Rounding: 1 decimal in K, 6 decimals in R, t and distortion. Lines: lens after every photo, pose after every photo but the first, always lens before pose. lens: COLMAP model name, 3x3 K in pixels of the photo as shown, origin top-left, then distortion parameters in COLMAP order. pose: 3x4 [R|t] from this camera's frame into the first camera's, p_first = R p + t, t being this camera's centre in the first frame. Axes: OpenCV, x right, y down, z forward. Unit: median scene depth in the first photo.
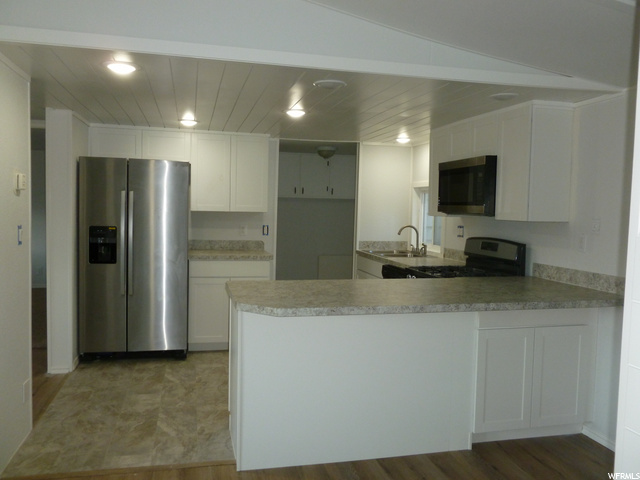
lens RADIAL K [[550.8, 0, 318.8], [0, 550.8, 243.1], [0, 0, 1]] dist [-0.026783, -0.008369]
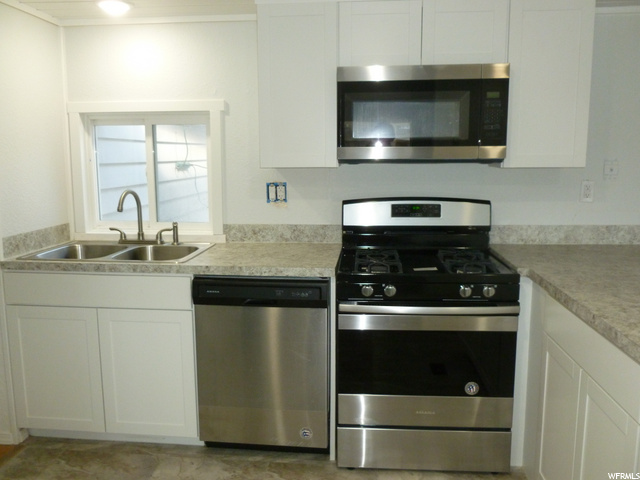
lens RADIAL K [[550.8, 0, 321.3], [0, 550.8, 217.3], [0, 0, 1]] dist [-0.026783, -0.008369]
pose [[0.308471, -0.149773, 0.939369, -0.274090], [0.072016, 0.988370, 0.133936, -0.066239], [-0.948504, 0.026334, 0.315670, 0.733294]]
